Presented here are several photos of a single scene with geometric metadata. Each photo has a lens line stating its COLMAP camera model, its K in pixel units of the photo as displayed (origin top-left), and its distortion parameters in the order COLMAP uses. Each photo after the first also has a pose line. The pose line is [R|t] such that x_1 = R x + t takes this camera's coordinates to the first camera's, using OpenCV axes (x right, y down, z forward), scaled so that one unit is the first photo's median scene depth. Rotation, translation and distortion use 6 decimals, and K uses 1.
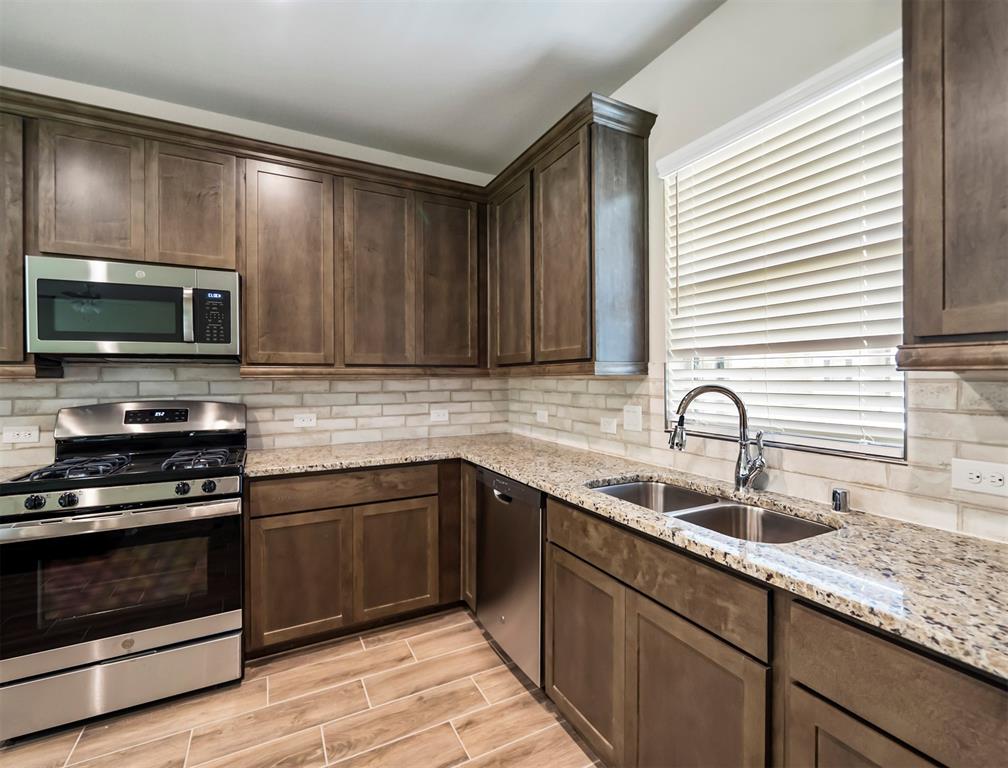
lens RADIAL K [[458.6, 0, 508.3], [0, 458.6, 376.8], [0, 0, 1]] dist [0.000179, -0.000111]
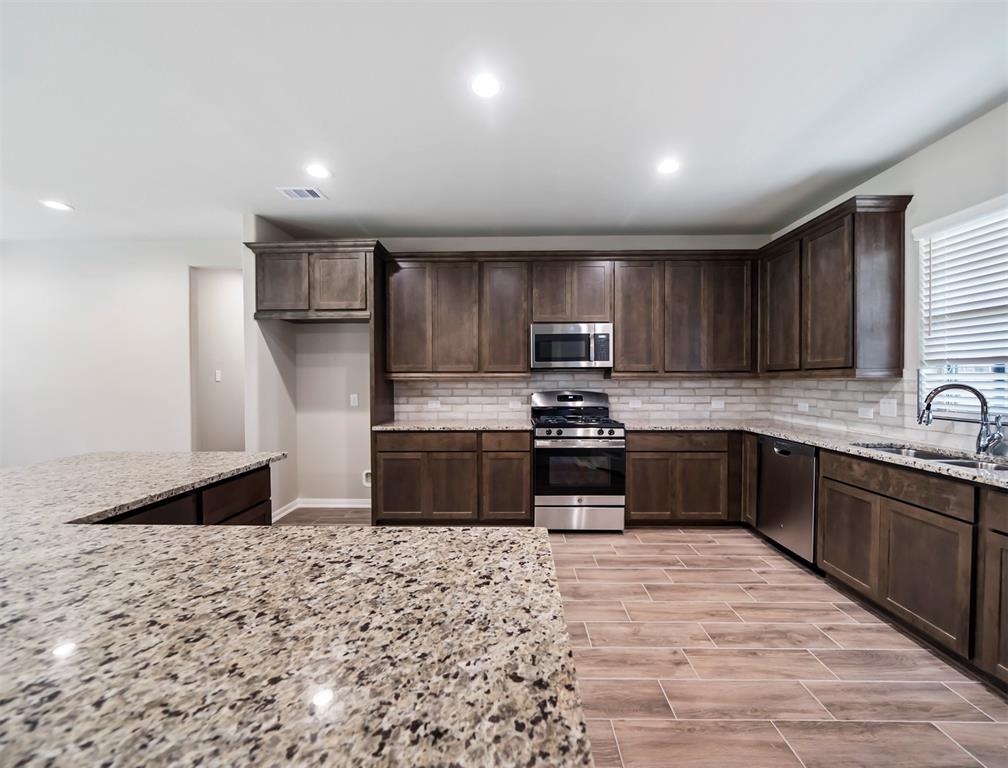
lens RADIAL K [[400.5, 0, 509.1], [0, 400.5, 383.6], [0, 0, 1]] dist [-0.005864, -0.000585]
pose [[0.876769, 0.007573, -0.480852, -0.169337], [-0.001546, 0.999915, 0.012929, 0.000717], [0.480909, -0.010592, 0.876706, -0.657486]]
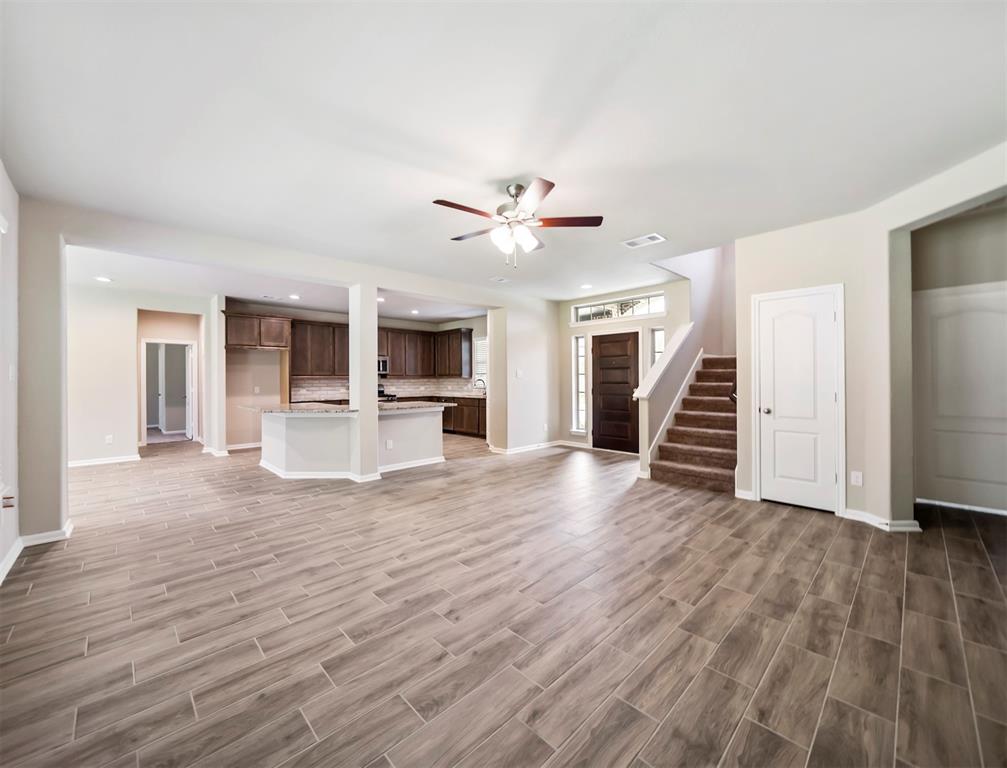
lens RADIAL K [[400.1, 0, 508.6], [0, 400.1, 383.6], [0, 0, 1]] dist [-0.005864, -0.000585]
pose [[0.958352, -0.006271, 0.285522, -0.581382], [0.003233, 0.999933, 0.011110, 0.013913], [-0.285573, -0.009724, 0.958308, -3.381491]]
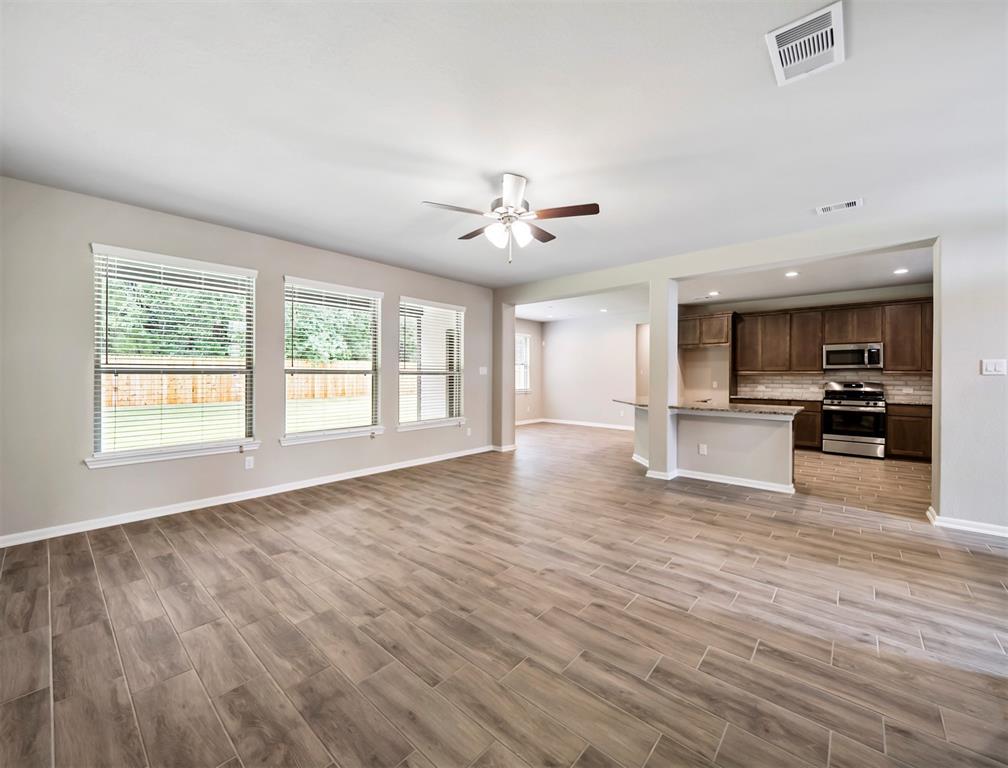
lens RADIAL K [[405.0, 0, 507.6], [0, 405.0, 375.3], [0, 0, 1]] dist [-0.006785, -0.000067]
pose [[0.362782, 0.006823, -0.931849, 1.136645], [-0.005993, 0.999970, 0.004988, 0.007454], [0.931855, 0.003775, 0.362812, -2.570951]]
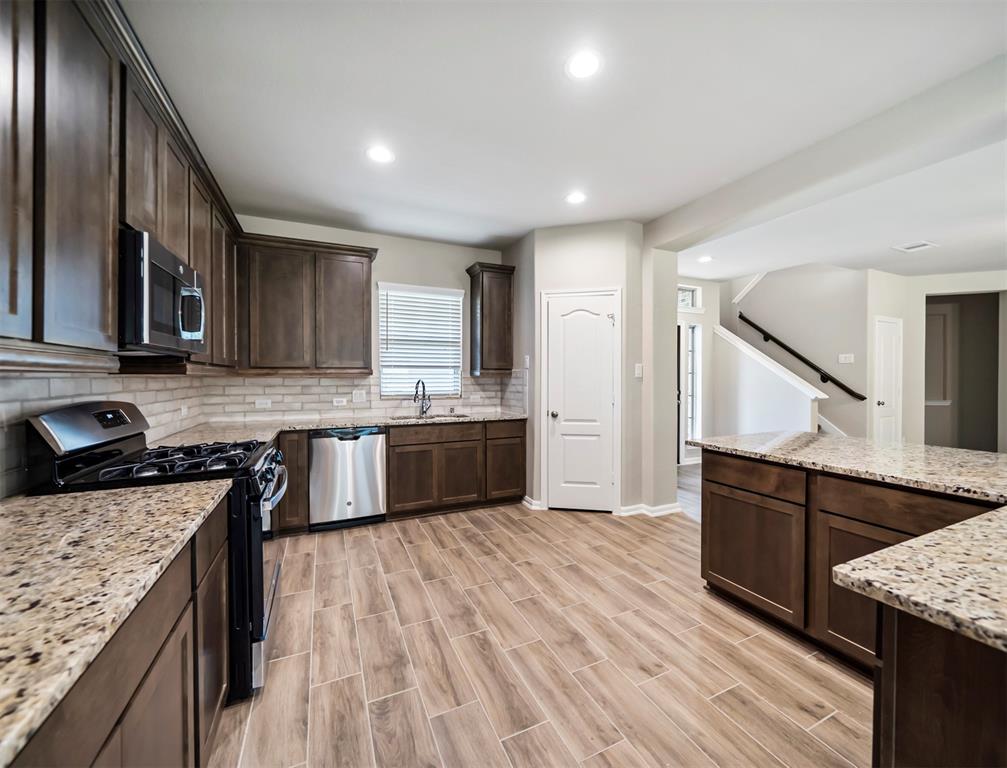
lens RADIAL K [[400.1, 0, 508.6], [0, 400.1, 383.6], [0, 0, 1]] dist [-0.005864, -0.000585]
pose [[0.050439, -0.010133, 0.998676, -1.509973], [0.000848, 0.999949, 0.010103, 0.015272], [-0.998727, 0.000337, 0.050445, 0.236927]]
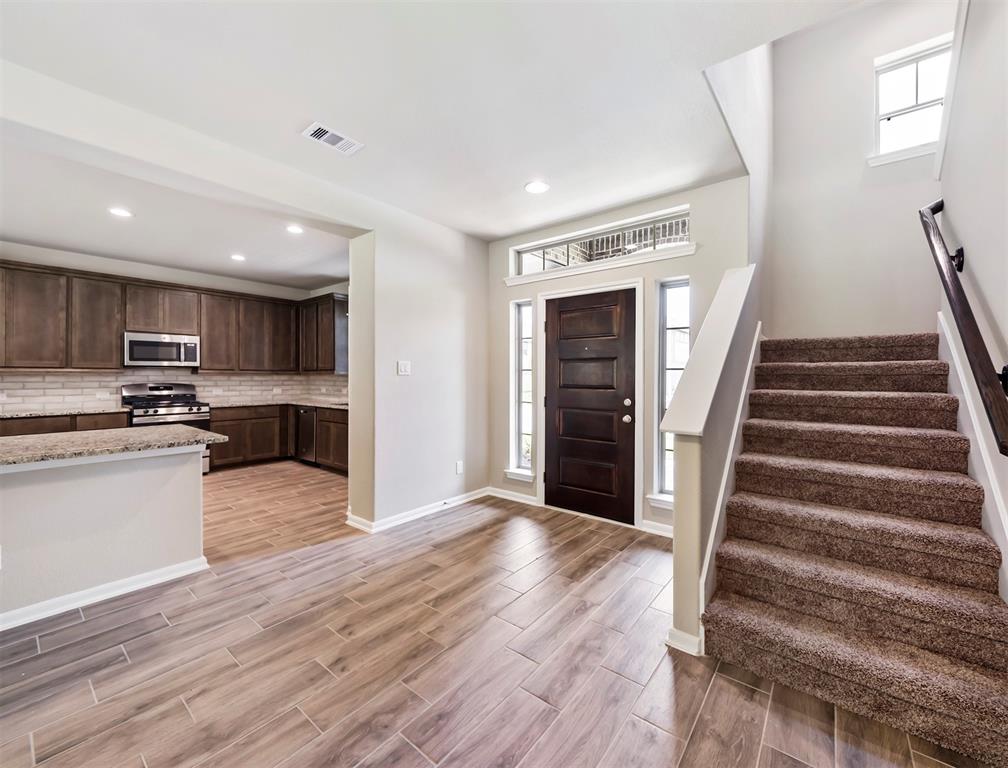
lens RADIAL K [[411.3, 0, 505.6], [0, 411.3, 377.5], [0, 0, 1]] dist [-0.003607, -0.000158]
pose [[0.916861, 0.005151, 0.399174, 0.121780], [-0.006268, 0.999979, 0.001493, 0.006259], [-0.399158, -0.003871, 0.916874, -2.036945]]
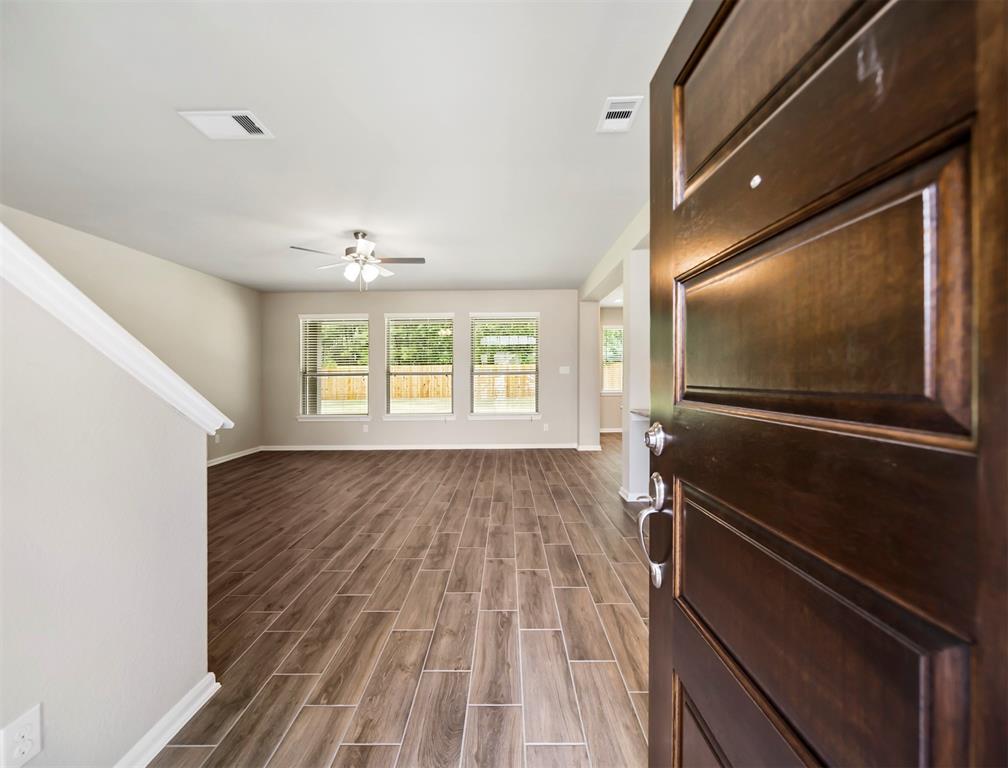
lens RADIAL K [[400.5, 0, 509.1], [0, 400.5, 383.6], [0, 0, 1]] dist [-0.005864, -0.000585]
pose [[-0.461862, 0.024594, -0.886611, 1.186555], [0.010604, 0.999697, 0.022207, 0.026182], [0.886888, 0.000854, -0.461983, -0.557454]]
